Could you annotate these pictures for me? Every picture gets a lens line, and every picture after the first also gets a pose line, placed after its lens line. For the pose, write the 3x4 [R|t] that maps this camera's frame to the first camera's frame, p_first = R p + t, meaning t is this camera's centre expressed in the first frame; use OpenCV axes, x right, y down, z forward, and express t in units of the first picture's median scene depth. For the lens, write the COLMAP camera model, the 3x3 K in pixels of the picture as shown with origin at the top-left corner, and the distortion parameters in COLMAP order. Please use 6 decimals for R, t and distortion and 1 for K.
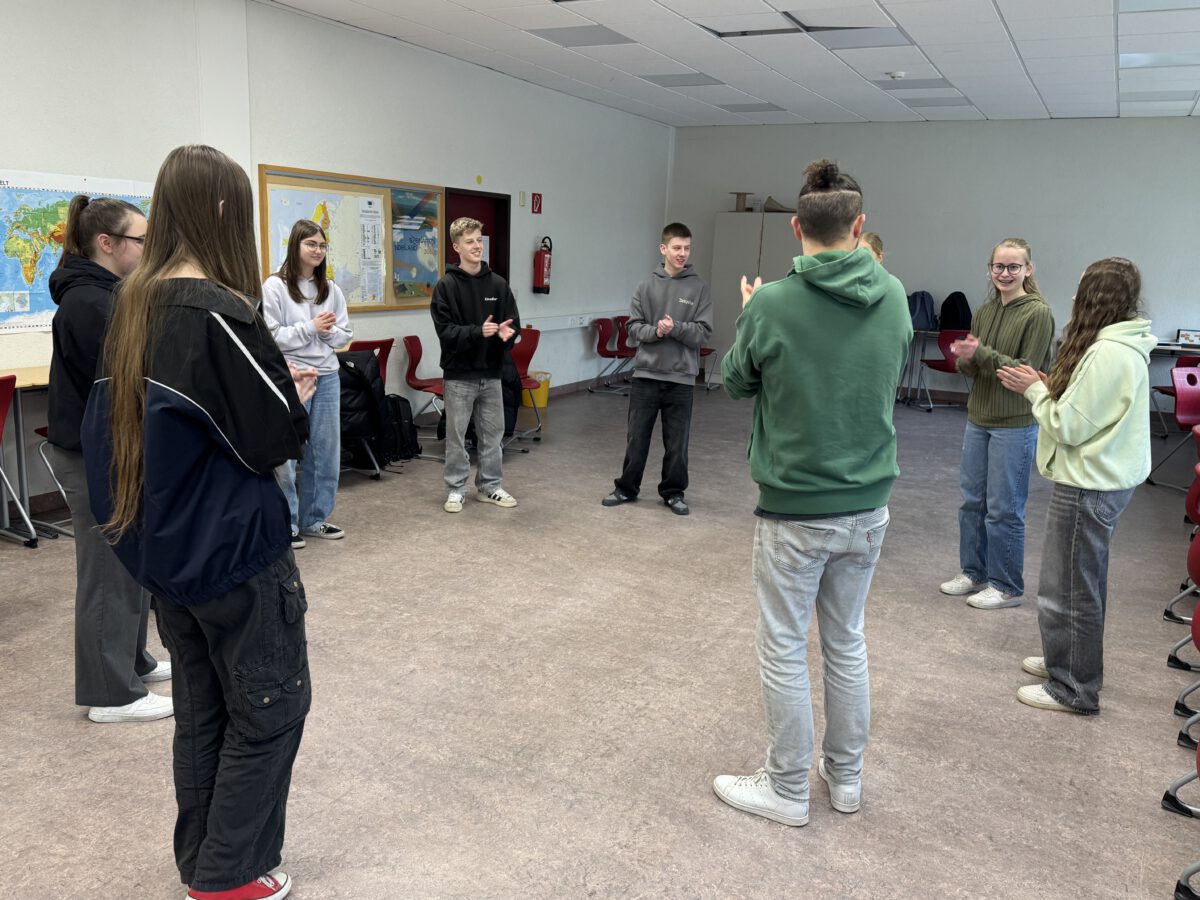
lens RADIAL K [[980.3, 0, 600.0], [0, 980.3, 450.0], [0, 0, 1]] dist [0.134593, -0.191505]
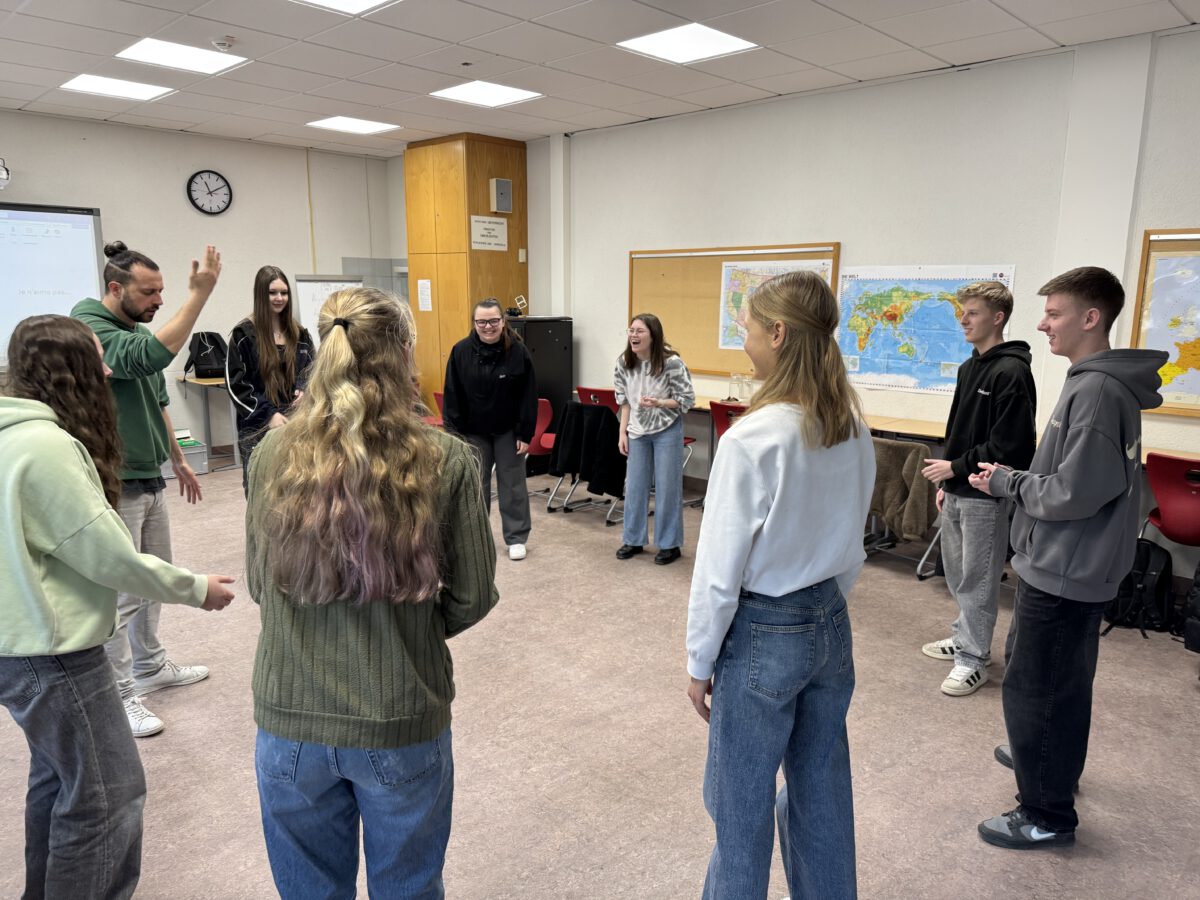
lens RADIAL K [[838.1, 0, 600.0], [0, 838.1, 450.0], [0, 0, 1]] dist [0.064777, -0.044642]
pose [[-0.306884, 0.134205, -0.942237, 0.378013], [-0.214351, 0.954827, 0.205812, -0.122496], [0.927295, 0.265130, -0.264254, 0.630565]]
